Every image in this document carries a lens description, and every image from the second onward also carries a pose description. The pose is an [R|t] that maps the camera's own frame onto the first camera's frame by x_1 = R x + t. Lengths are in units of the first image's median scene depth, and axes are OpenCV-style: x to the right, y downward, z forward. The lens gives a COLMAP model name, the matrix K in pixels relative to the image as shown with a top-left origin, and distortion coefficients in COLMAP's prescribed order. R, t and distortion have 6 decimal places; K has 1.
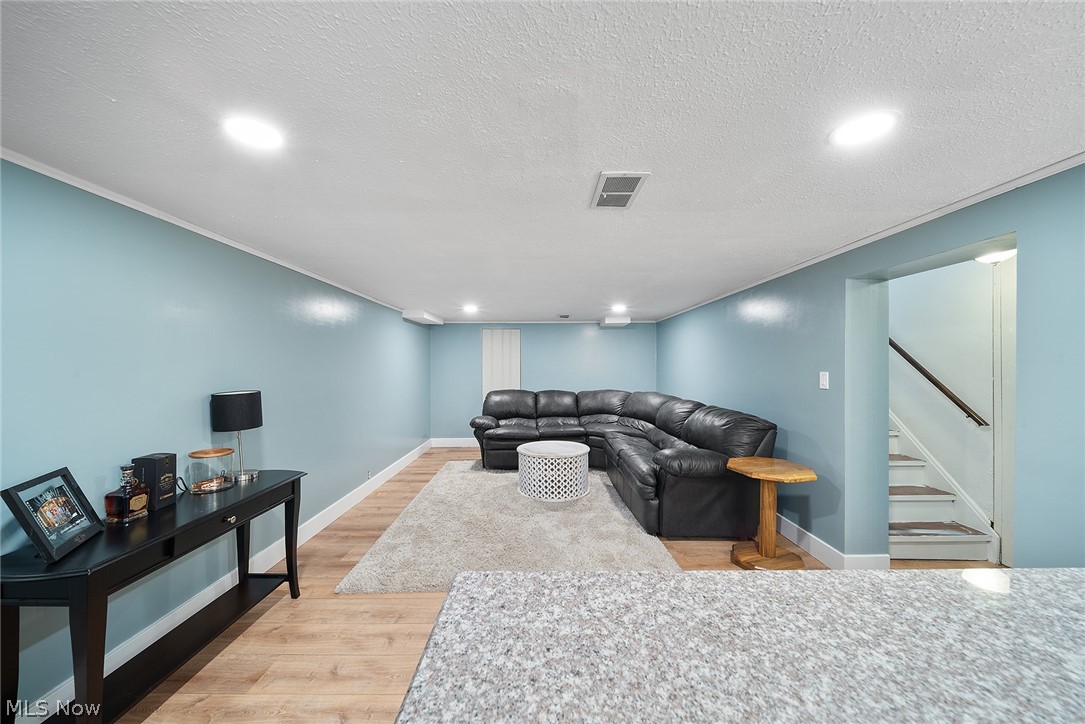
lens RADIAL K [[567.9, 0, 539.2], [0, 567.9, 367.9], [0, 0, 1]] dist [0.000608, -0.000430]
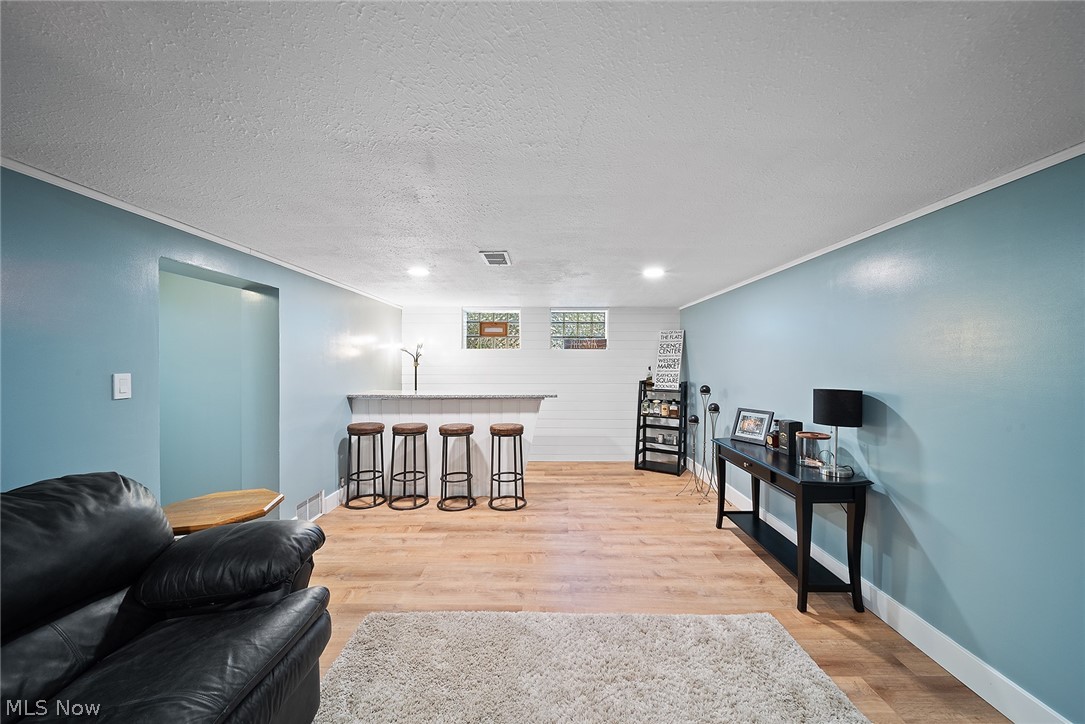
lens RADIAL K [[567.9, 0, 539.2], [0, 567.9, 367.9], [0, 0, 1]] dist [0.000608, -0.000430]
pose [[-0.999859, 0.002214, 0.016674, -0.012929], [0.002387, 0.999943, 0.010416, -0.007066], [-0.016650, 0.010454, -0.999807, 2.019978]]
